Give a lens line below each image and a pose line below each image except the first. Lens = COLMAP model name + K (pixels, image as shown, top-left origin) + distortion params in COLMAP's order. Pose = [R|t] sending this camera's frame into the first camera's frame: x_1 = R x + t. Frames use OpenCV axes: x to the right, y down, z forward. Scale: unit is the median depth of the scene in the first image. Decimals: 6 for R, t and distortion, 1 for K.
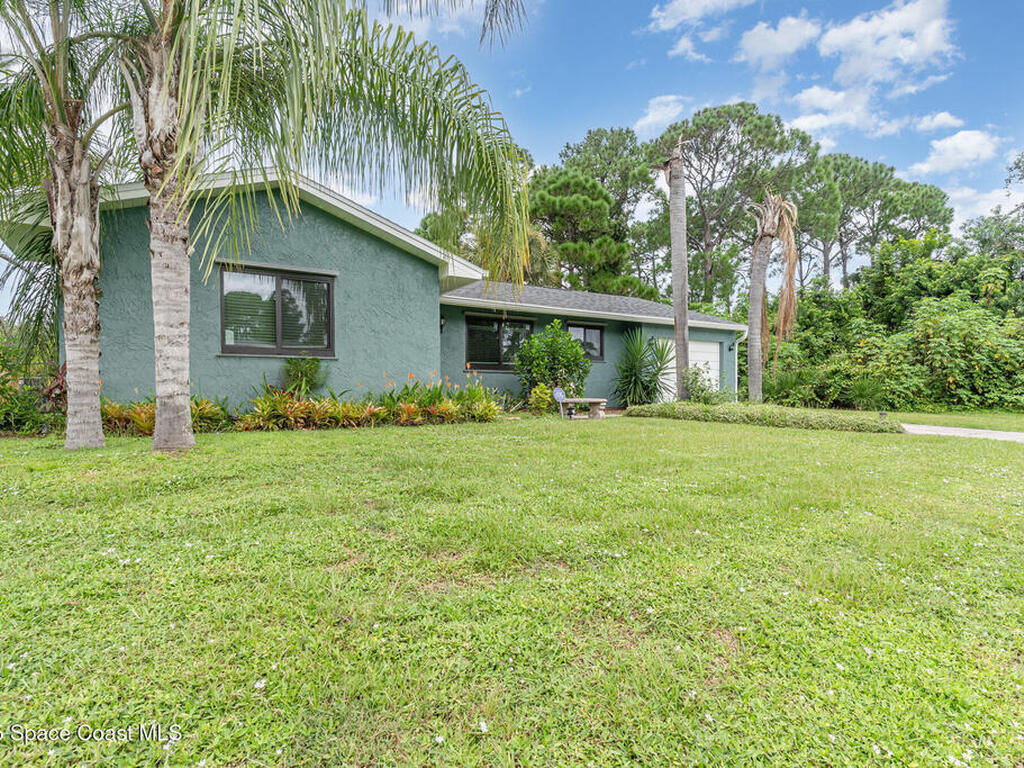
lens RADIAL K [[549.9, 0, 444.9], [0, 549.9, 399.8], [0, 0, 1]] dist [-0.004540, 0.003872]
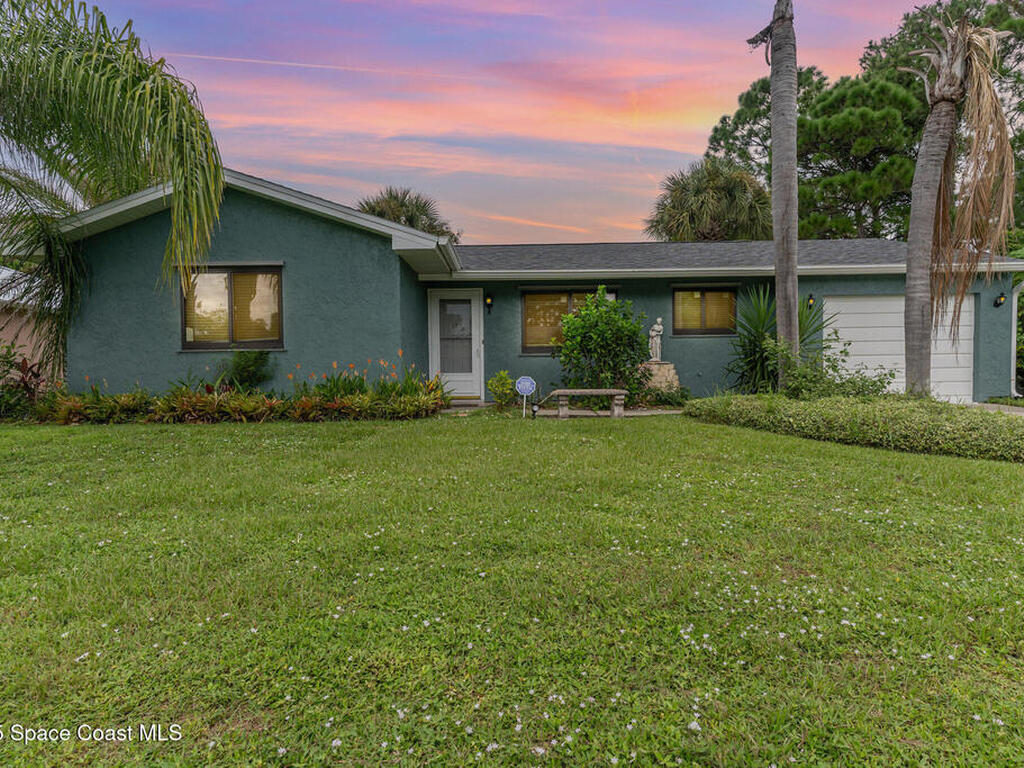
lens RADIAL K [[549.9, 0, 511.9], [0, 549.9, 384.9], [0, 0, 1]] dist [-0.004540, 0.003872]
pose [[0.855491, -0.004380, -0.517798, 0.488080], [0.004732, 0.999989, -0.000640, -0.007802], [0.517795, -0.001903, 0.855502, 0.280457]]
